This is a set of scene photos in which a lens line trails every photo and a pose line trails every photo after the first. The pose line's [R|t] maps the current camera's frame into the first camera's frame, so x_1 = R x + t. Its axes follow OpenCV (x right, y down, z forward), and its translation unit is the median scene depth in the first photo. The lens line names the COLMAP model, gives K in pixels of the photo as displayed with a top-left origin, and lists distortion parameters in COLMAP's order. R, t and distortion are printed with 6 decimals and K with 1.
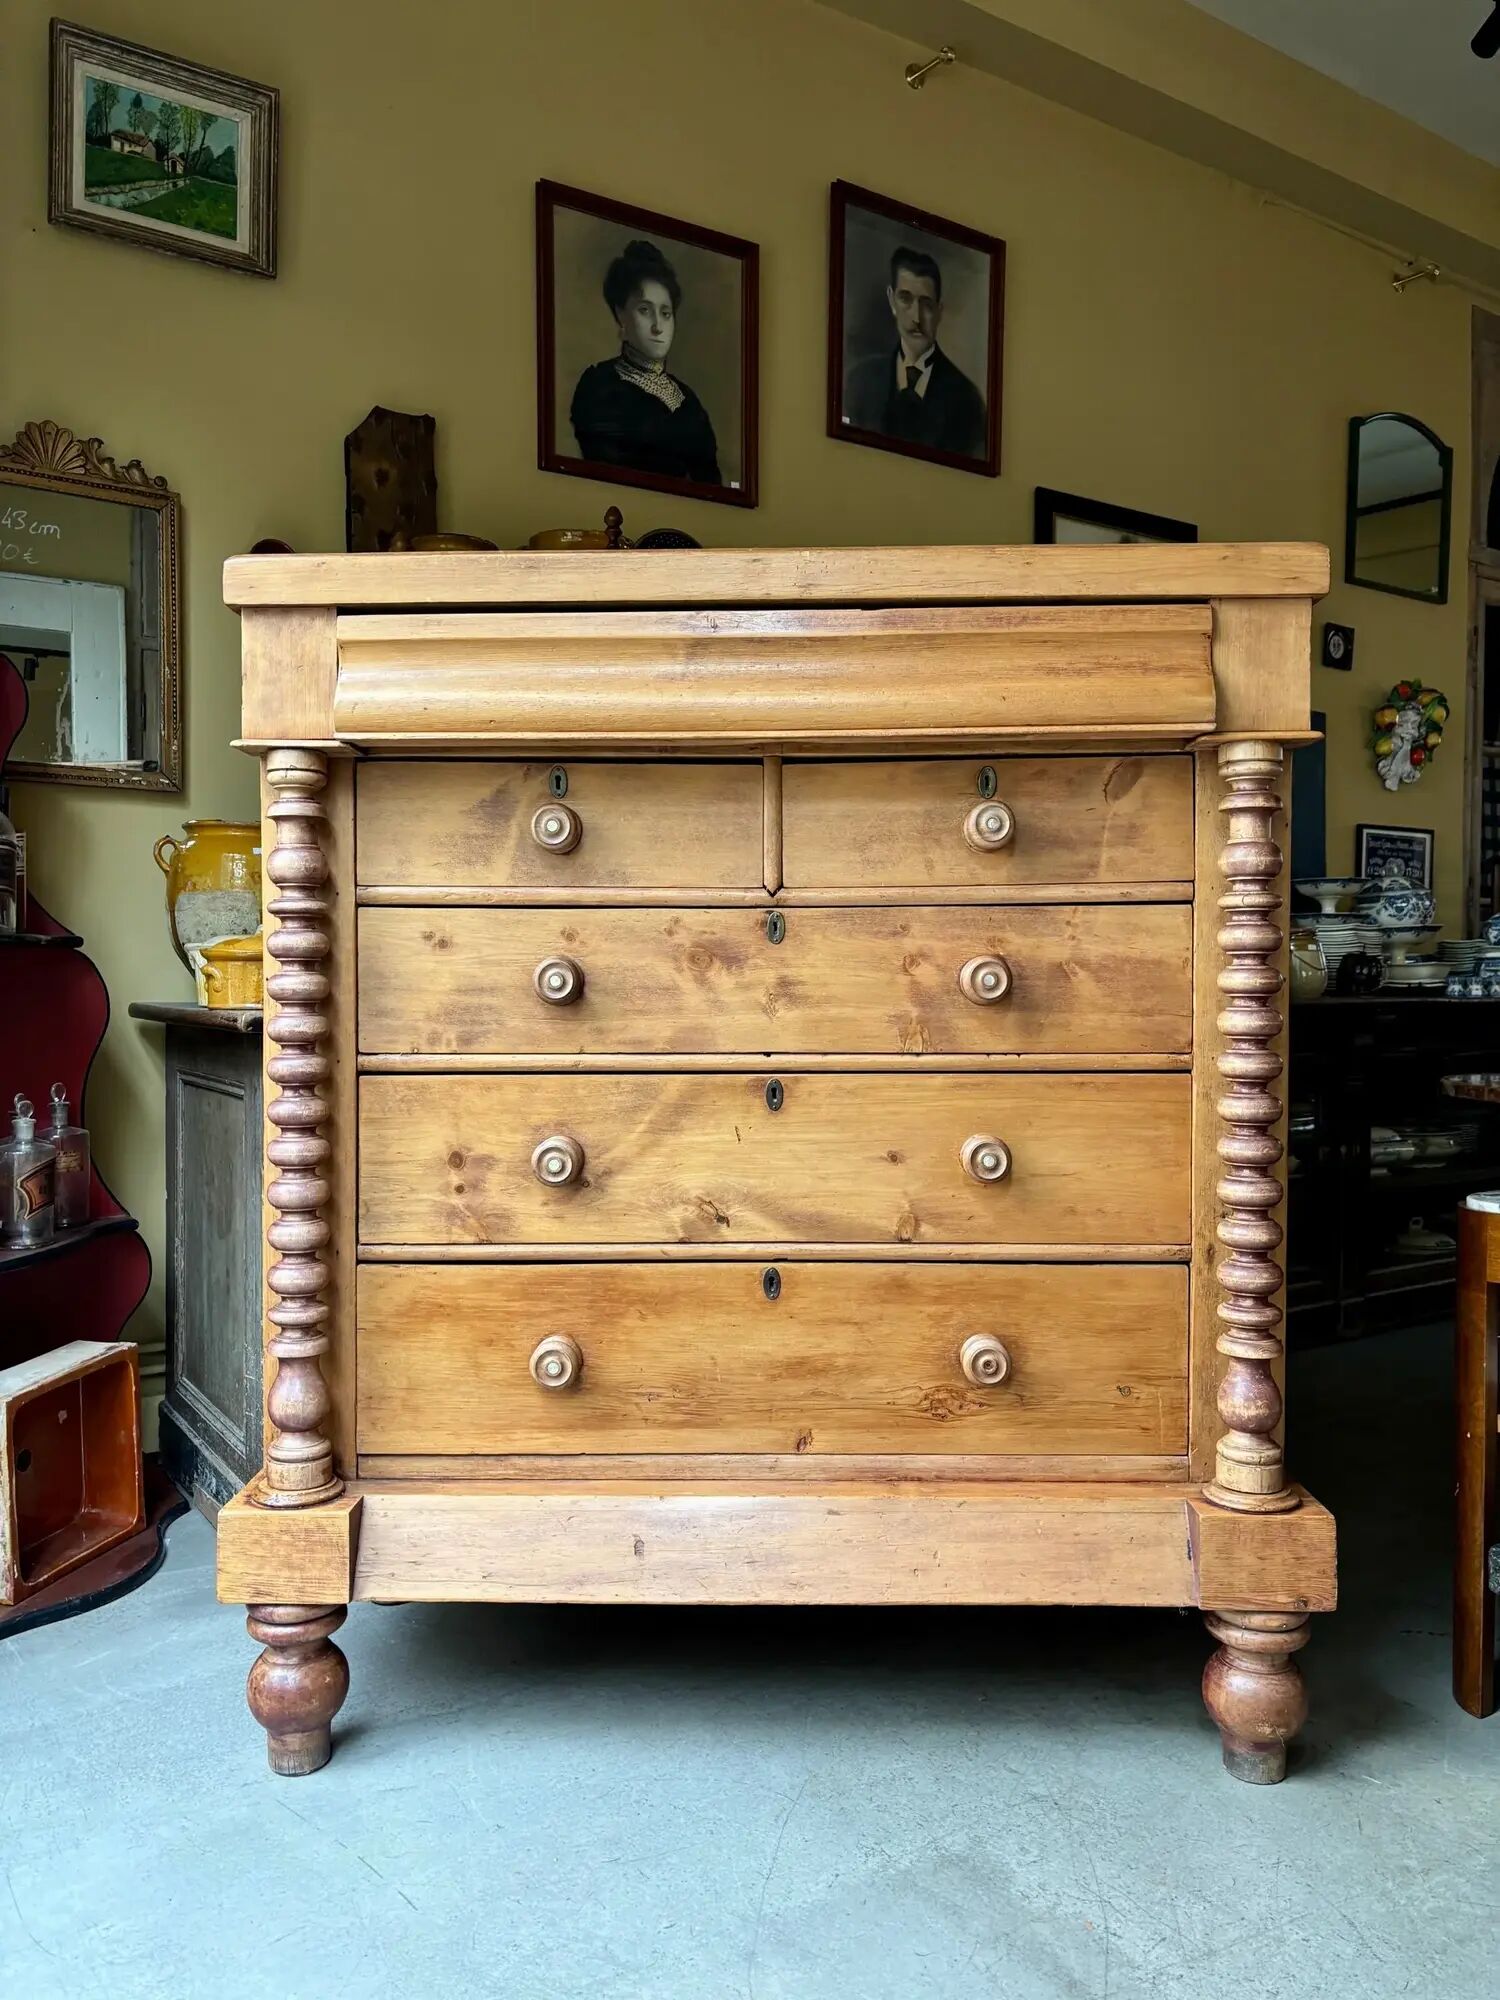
lens RADIAL K [[1518.7, 0, 746.8], [0, 1518.7, 1010.8], [0, 0, 1]] dist [0.066873, -0.096236]
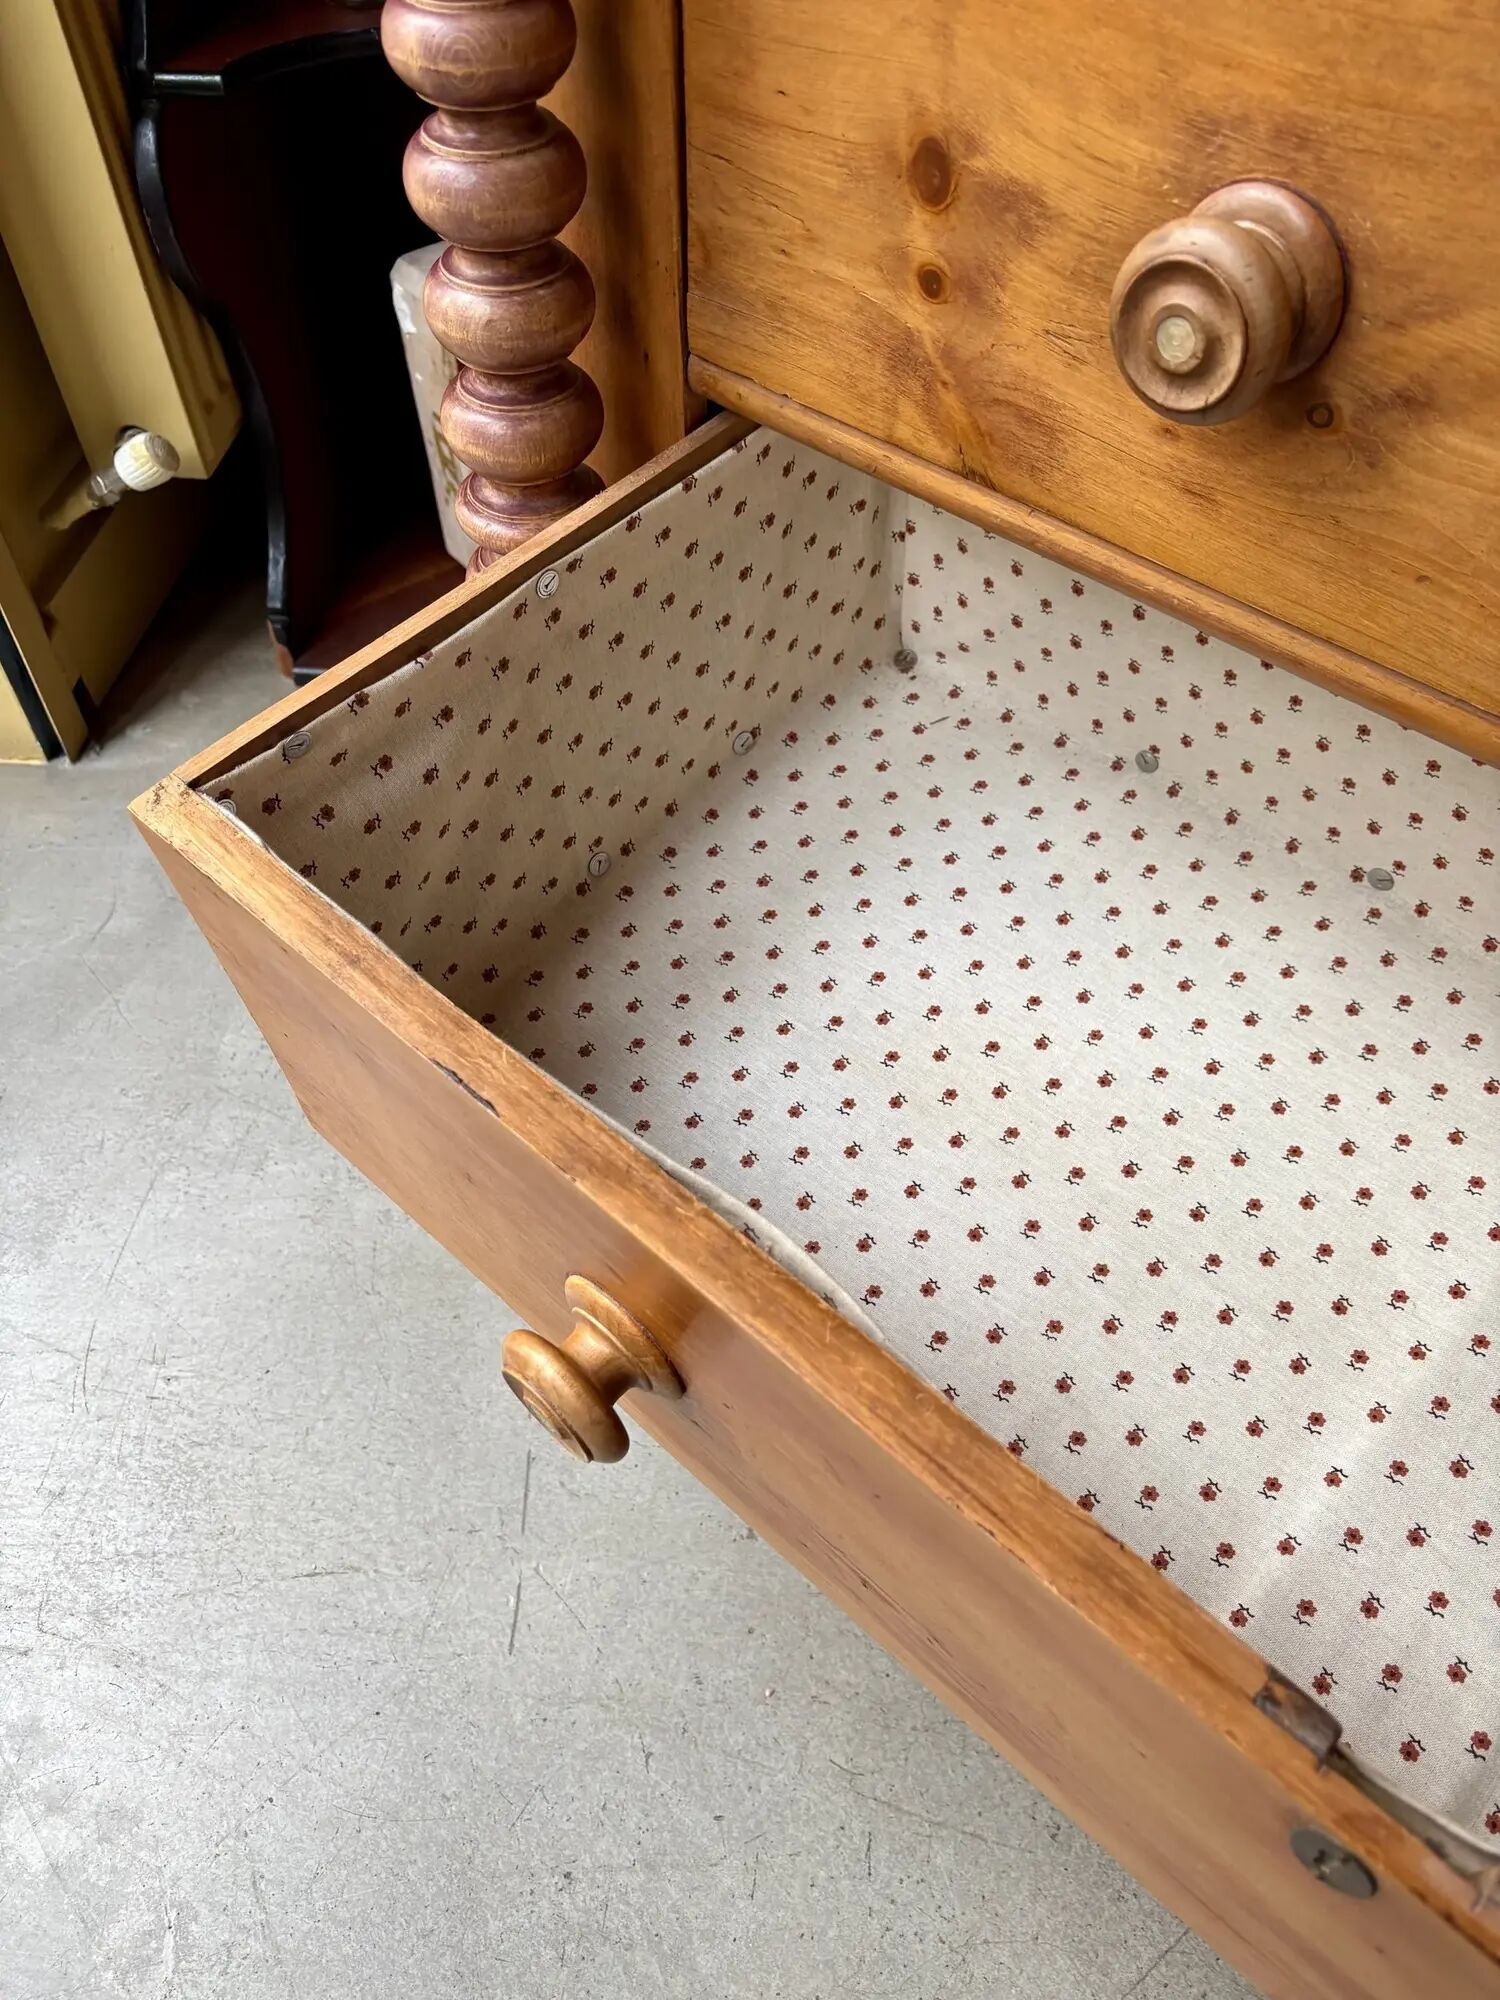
lens RADIAL K [[1538.6, 0, 739.6], [0, 1538.6, 1024.3], [0, 0, 1]] dist [0.000468, -0.008756]
pose [[0.750284, 0.507304, -0.423929, -0.017816], [-0.008690, 0.648746, 0.760955, -0.015450], [0.661058, -0.567249, 0.491153, 0.749514]]
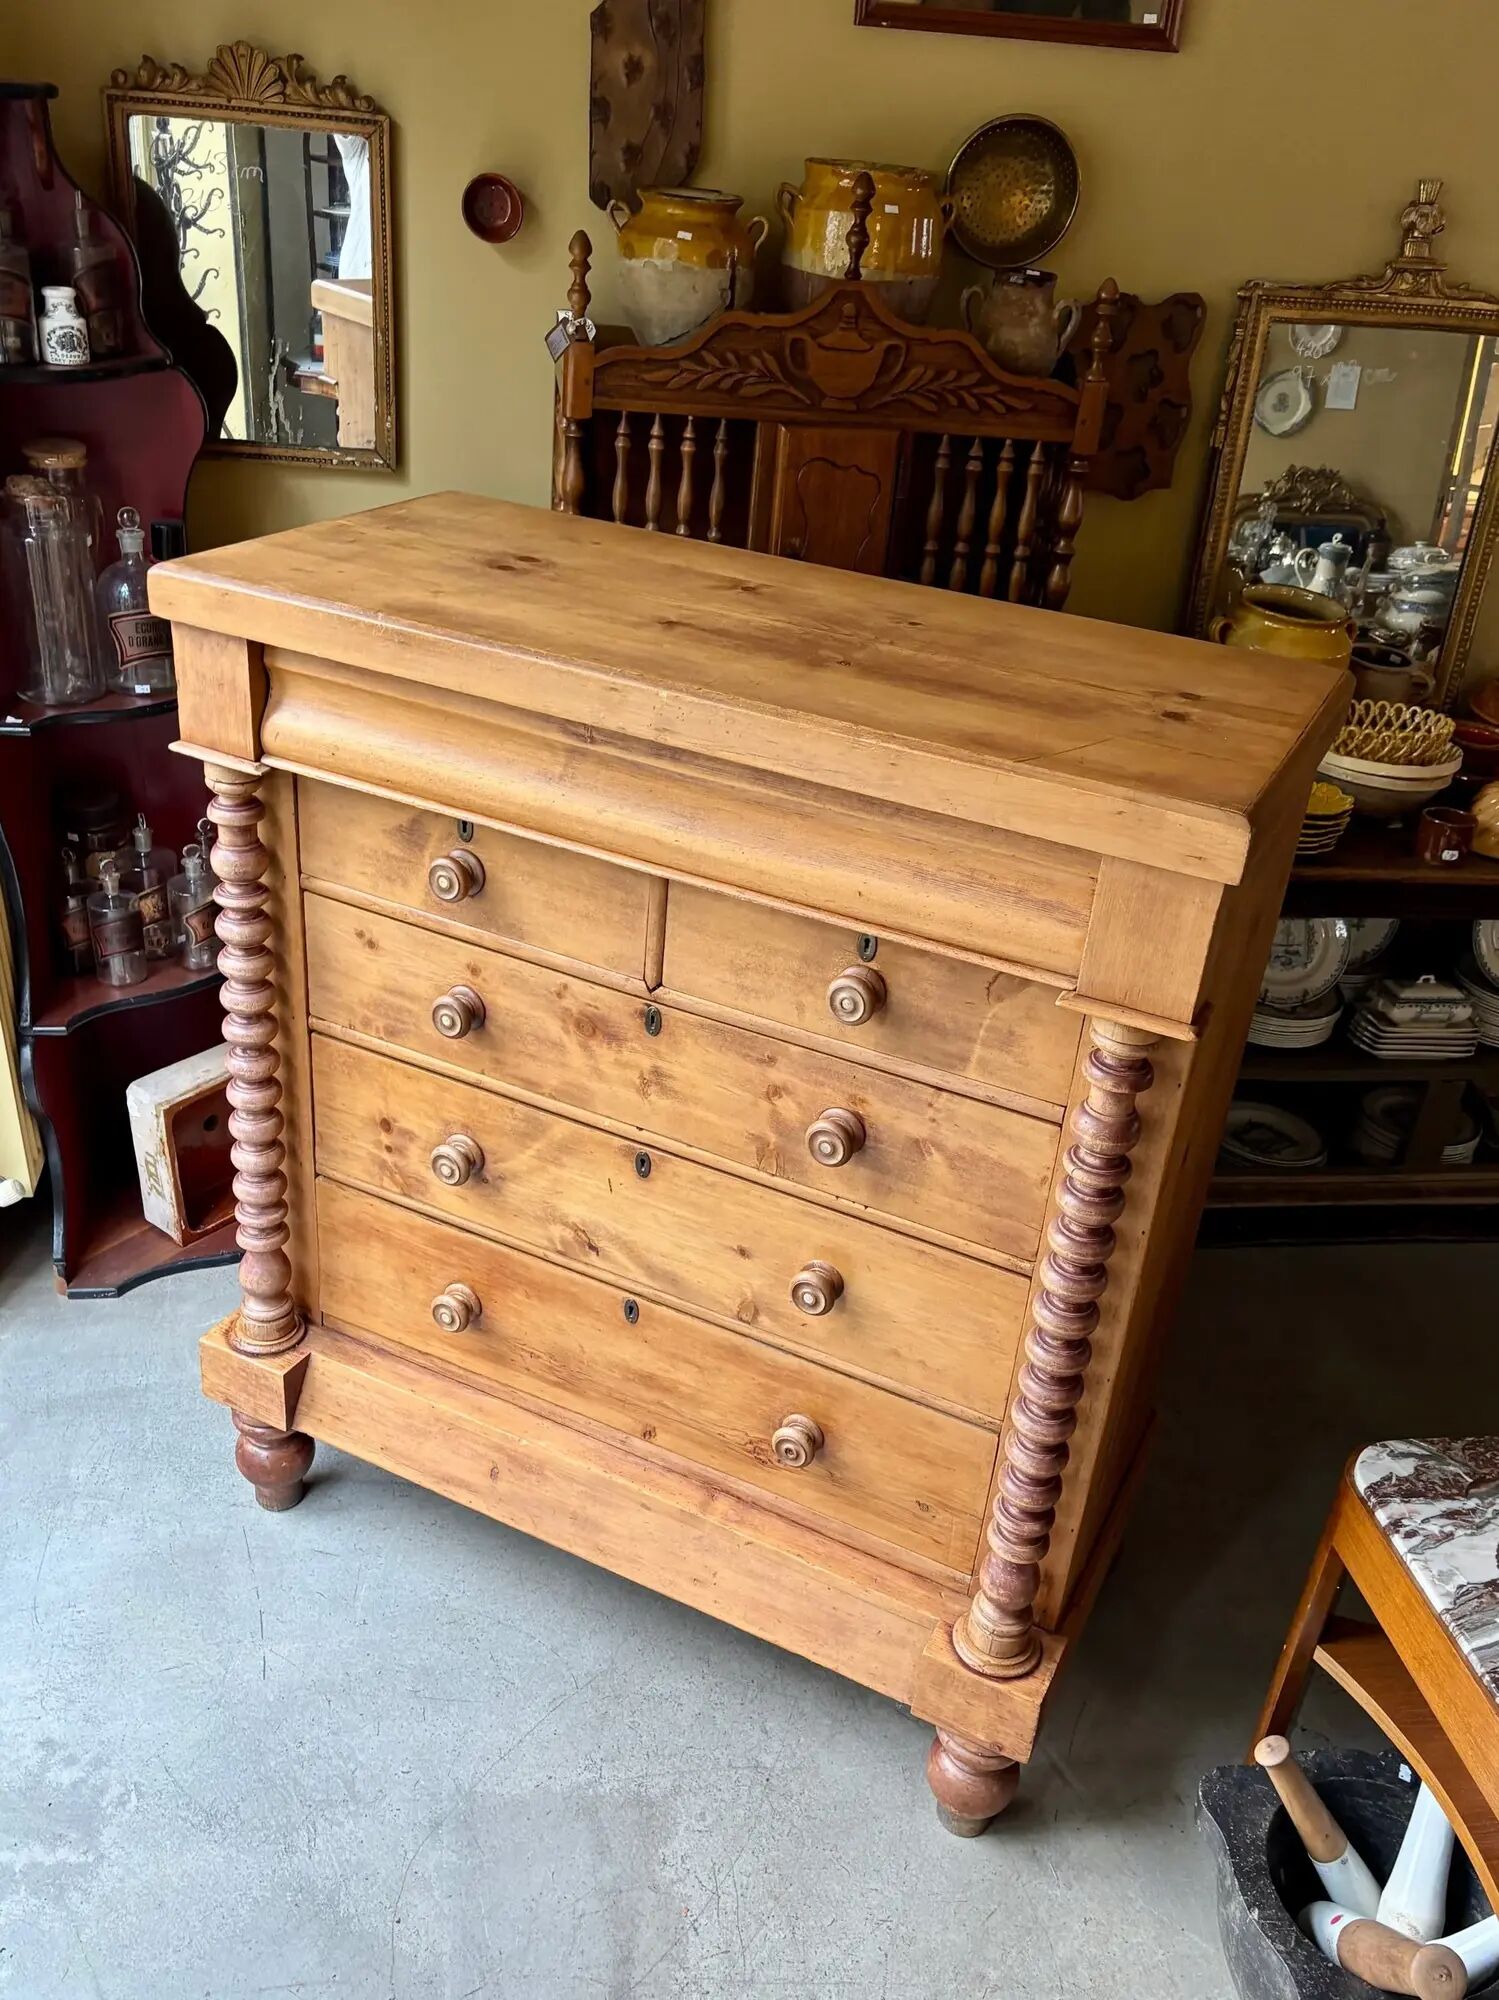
lens RADIAL K [[1707.3, 0, 759.4], [0, 1707.3, 1053.3], [0, 0, 1]] dist [0.018928, 0.002546]
pose [[0.903693, 0.275815, -0.327515, 0.438963], [-0.094139, 0.874164, 0.476420, -0.556429], [0.417705, -0.399705, 0.815940, 0.134117]]
